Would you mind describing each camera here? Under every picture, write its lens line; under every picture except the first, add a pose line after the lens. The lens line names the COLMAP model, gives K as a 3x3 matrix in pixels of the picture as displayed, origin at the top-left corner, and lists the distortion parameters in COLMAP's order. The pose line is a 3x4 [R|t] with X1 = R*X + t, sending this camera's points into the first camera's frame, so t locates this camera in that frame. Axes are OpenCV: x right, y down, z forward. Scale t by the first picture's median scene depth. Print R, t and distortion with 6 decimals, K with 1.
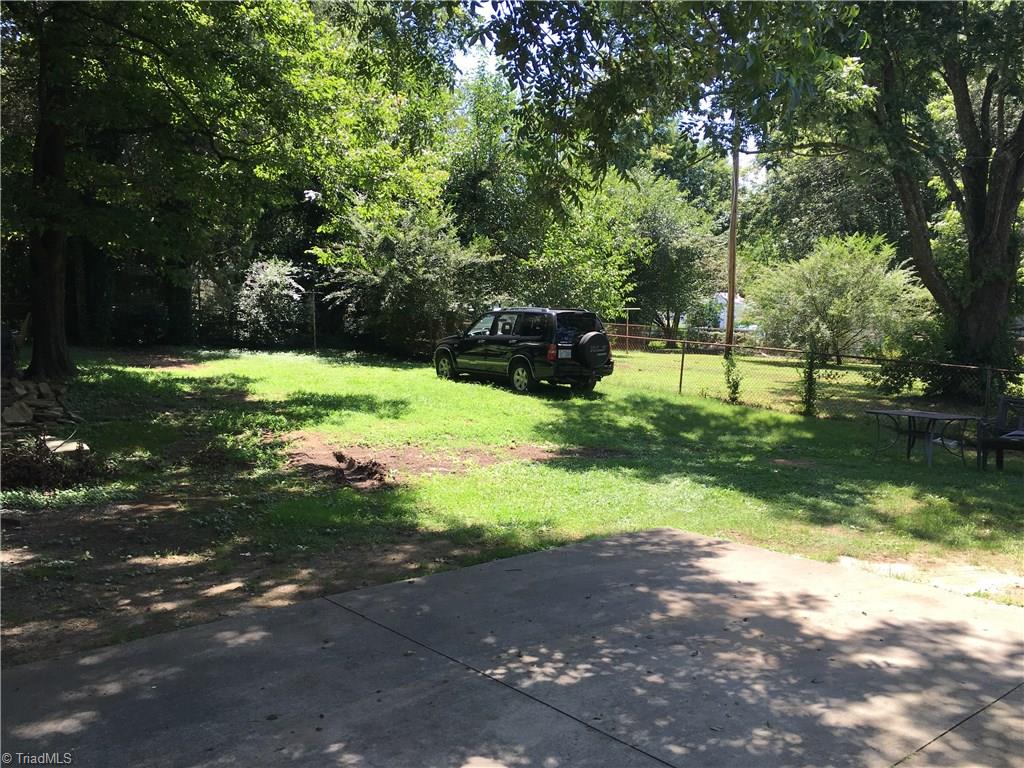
lens RADIAL K [[853.9, 0, 512.0], [0, 853.9, 384.0], [0, 0, 1]] dist [0.077899, -0.097105]
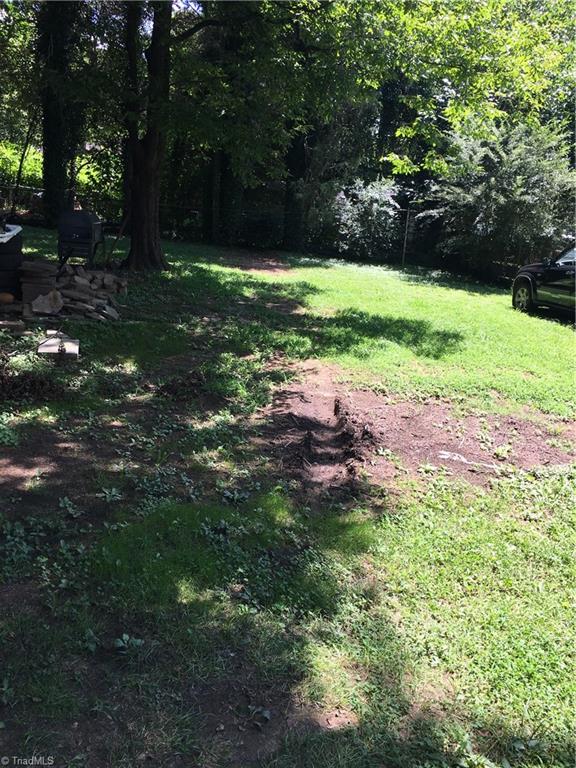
lens RADIAL K [[640.4, 0, 288.0], [0, 640.4, 384.0], [0, 0, 1]] dist [0.077899, -0.097105]
pose [[0.893500, 0.168924, -0.416081, 0.000881], [-0.107888, 0.980163, 0.166256, -0.015111], [0.435911, -0.103660, 0.894000, 0.233478]]
